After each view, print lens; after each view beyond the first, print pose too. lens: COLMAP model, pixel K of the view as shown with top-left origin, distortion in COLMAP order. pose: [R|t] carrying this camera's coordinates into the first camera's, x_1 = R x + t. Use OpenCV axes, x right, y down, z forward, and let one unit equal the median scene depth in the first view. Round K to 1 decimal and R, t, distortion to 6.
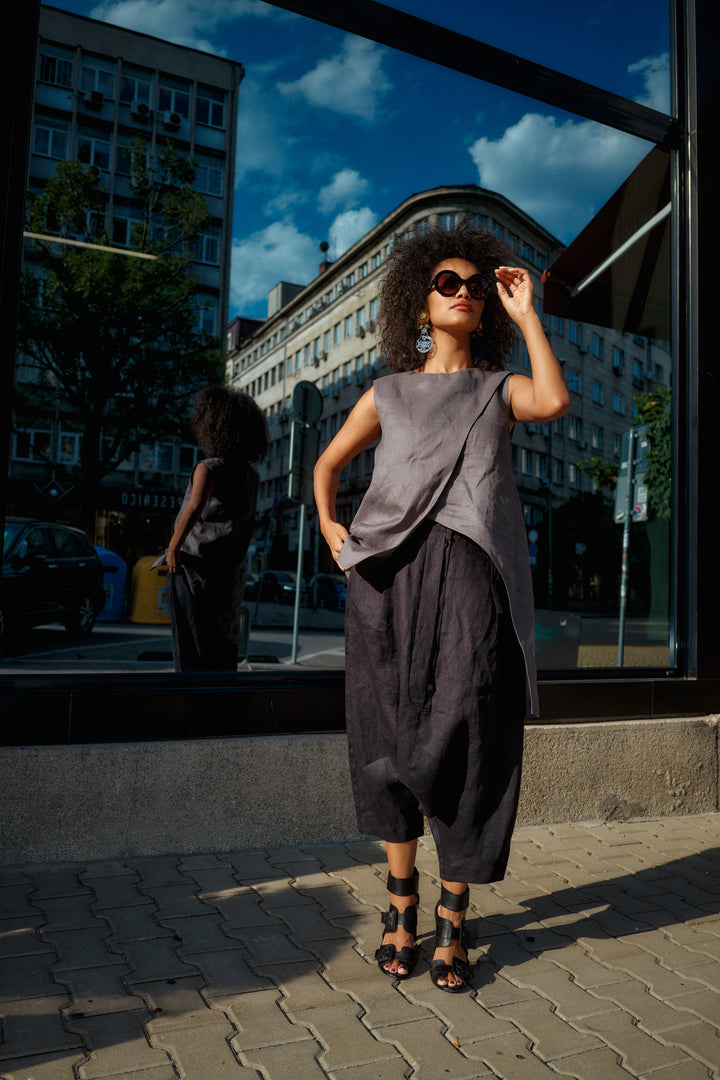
lens RADIAL K [[819.0, 0, 356.6], [0, 819.0, 552.5], [0, 0, 1]] dist [-0.010784, -0.008628]
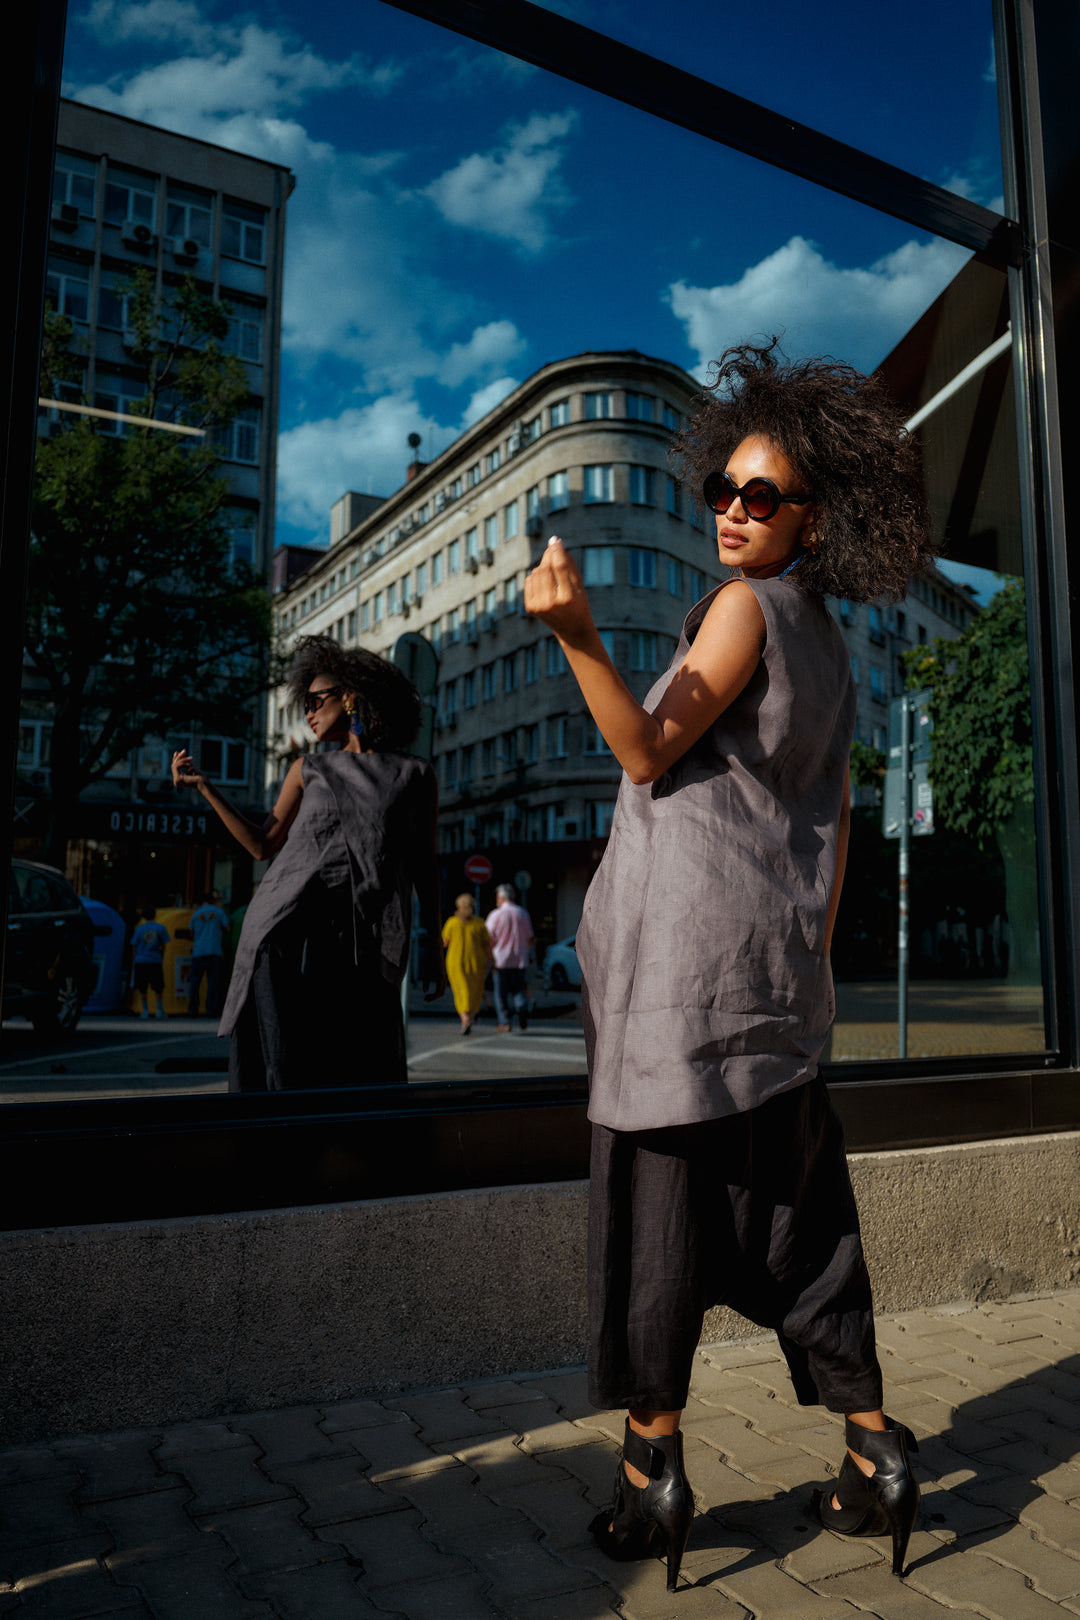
lens RADIAL K [[1210.9, 0, 529.1], [0, 1210.9, 825.9], [0, 0, 1]] dist [-0.005376, -0.016363]
pose [[0.996584, -0.020756, 0.079935, -0.035999], [0.025541, 0.997912, -0.059317, 0.003374], [-0.078537, 0.061156, 0.995034, 0.028816]]
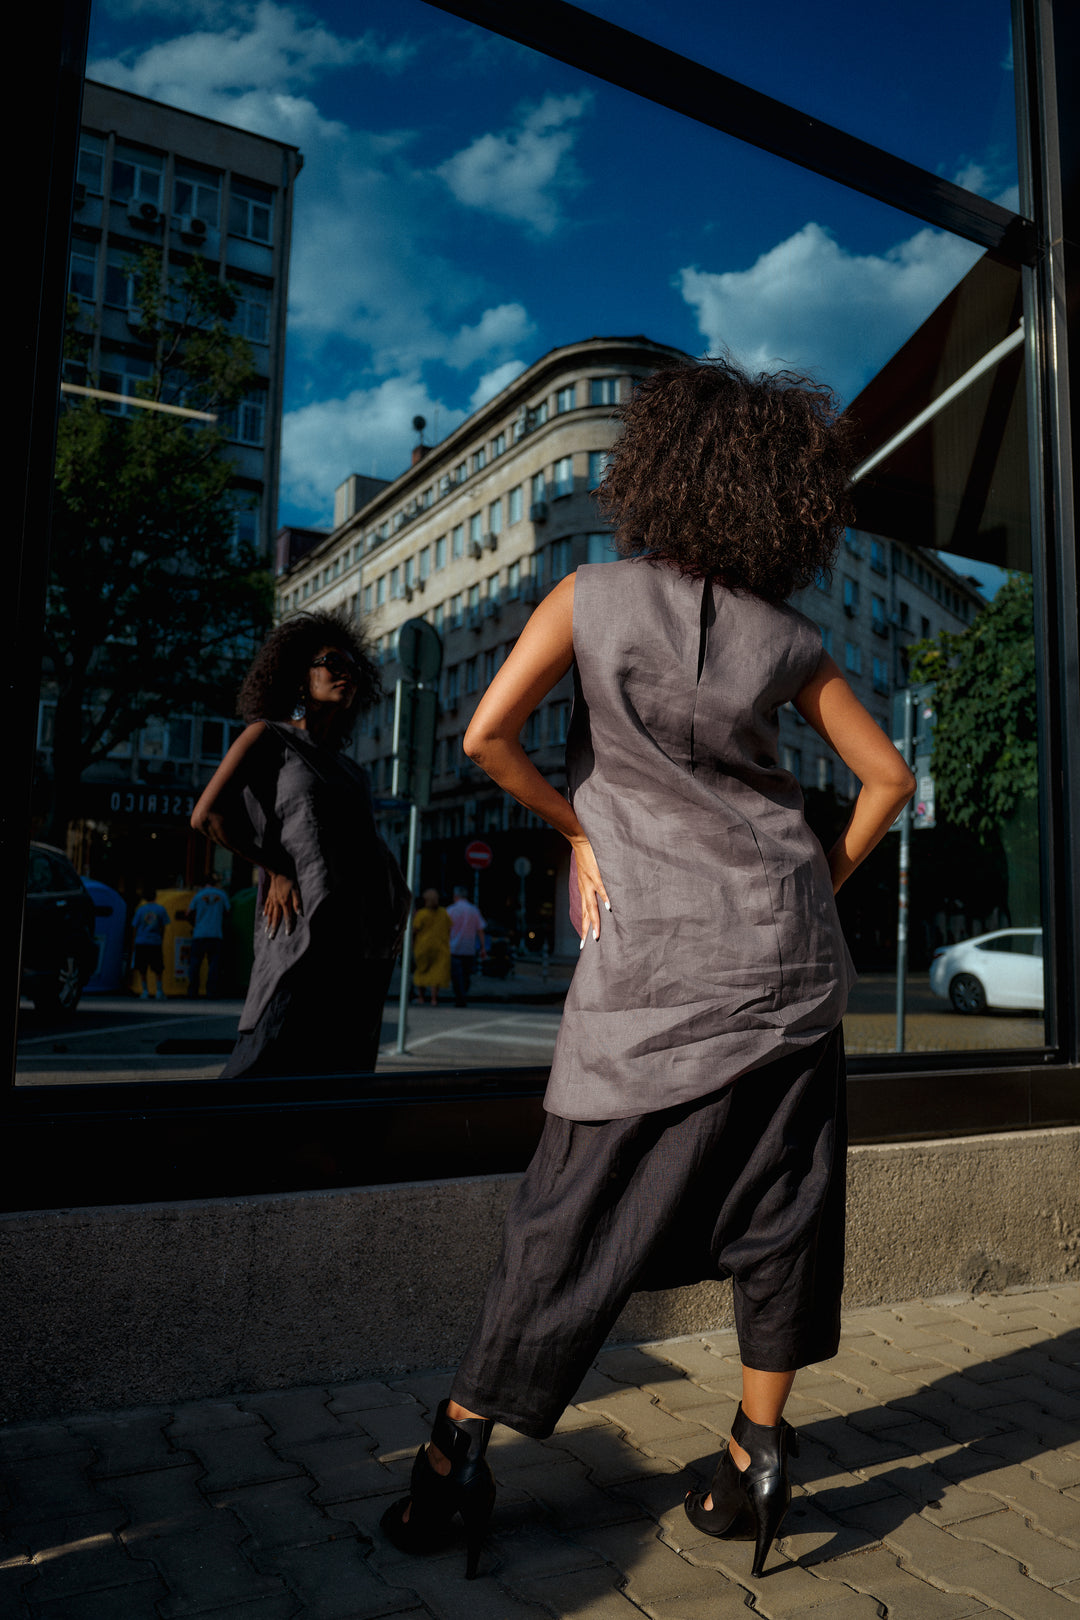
lens RADIAL K [[1215.1, 0, 526.6], [0, 1215.1, 823.9], [0, 0, 1]] dist [-0.007845, -0.011107]
pose [[0.996703, -0.007045, 0.080833, -0.039638], [0.010955, 0.998786, -0.048029, 0.001696], [-0.080397, 0.048756, 0.995570, 0.025296]]
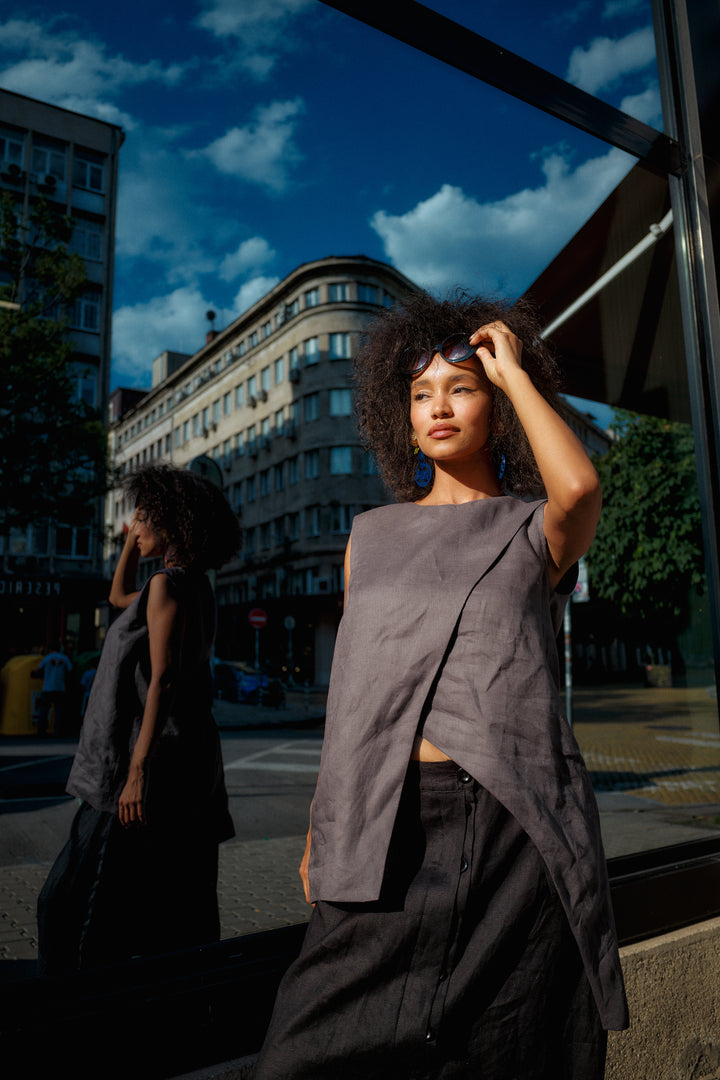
lens RADIAL K [[776.8, 0, 341.8], [0, 776.8, 526.2], [0, 0, 1]] dist [-0.015079, -0.002627]
pose [[0.989987, -0.027259, 0.138499, -0.023474], [0.041722, 0.993845, -0.102620, -0.030487], [-0.134849, 0.107371, 0.985032, 0.120674]]
